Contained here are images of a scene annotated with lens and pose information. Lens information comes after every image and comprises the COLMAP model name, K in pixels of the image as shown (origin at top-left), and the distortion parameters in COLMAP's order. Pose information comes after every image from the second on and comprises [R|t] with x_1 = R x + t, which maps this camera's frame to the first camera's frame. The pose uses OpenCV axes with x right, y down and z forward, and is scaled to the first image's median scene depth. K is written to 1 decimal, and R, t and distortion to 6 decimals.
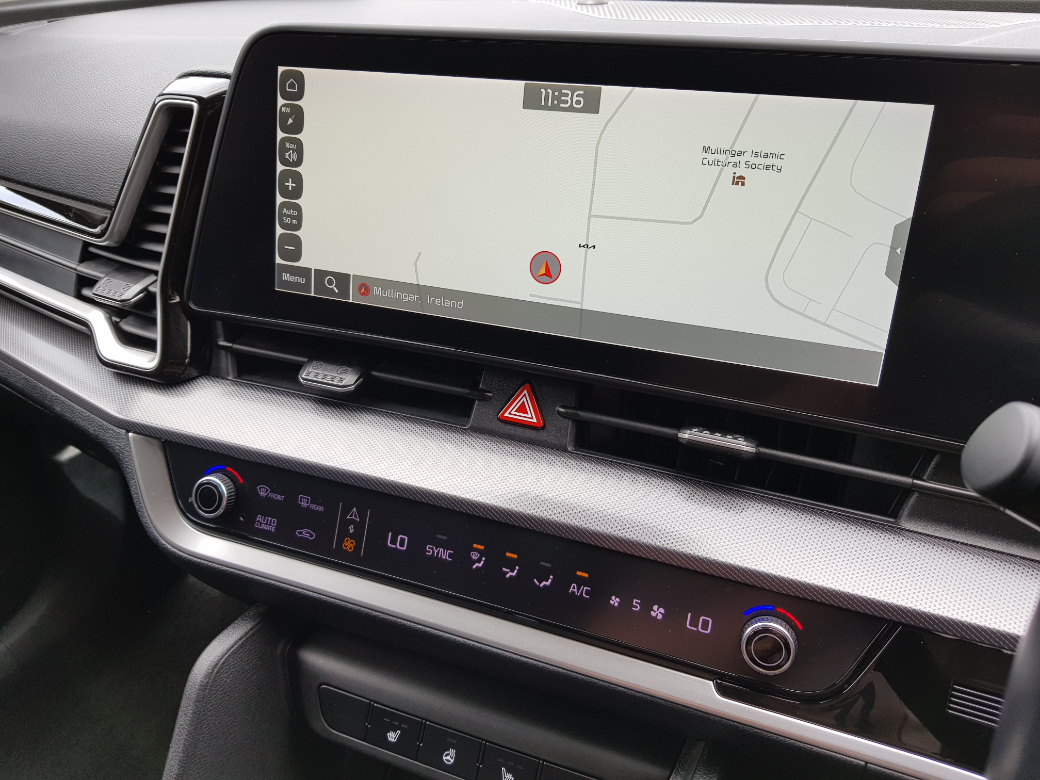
lens RADIAL K [[792.0, 0, 520.0], [0, 792.0, 390.0], [0, 0, 1]] dist [0.043217, -0.000287]
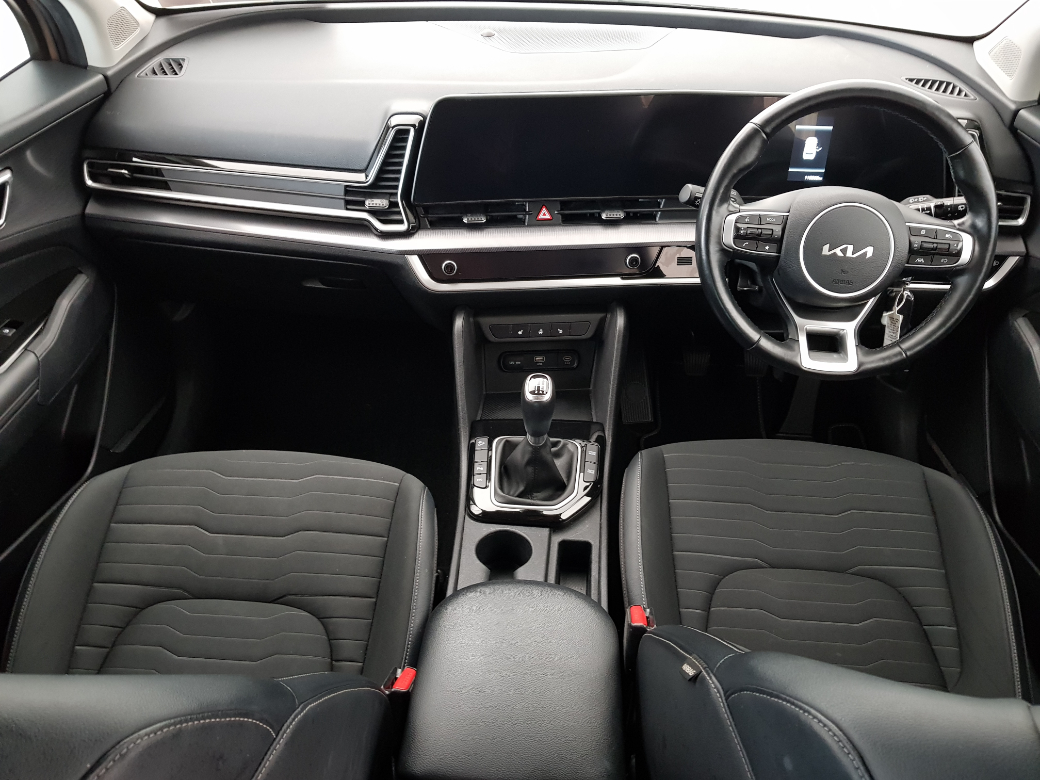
lens RADIAL K [[792.0, 0, 520.0], [0, 792.0, 390.0], [0, 0, 1]] dist [0.043217, -0.000287]
pose [[0.868265, -0.306072, 0.390431, -1.366987], [0.192903, 0.933360, 0.302701, -0.266243], [-0.457061, -0.187509, 0.869446, -1.612356]]
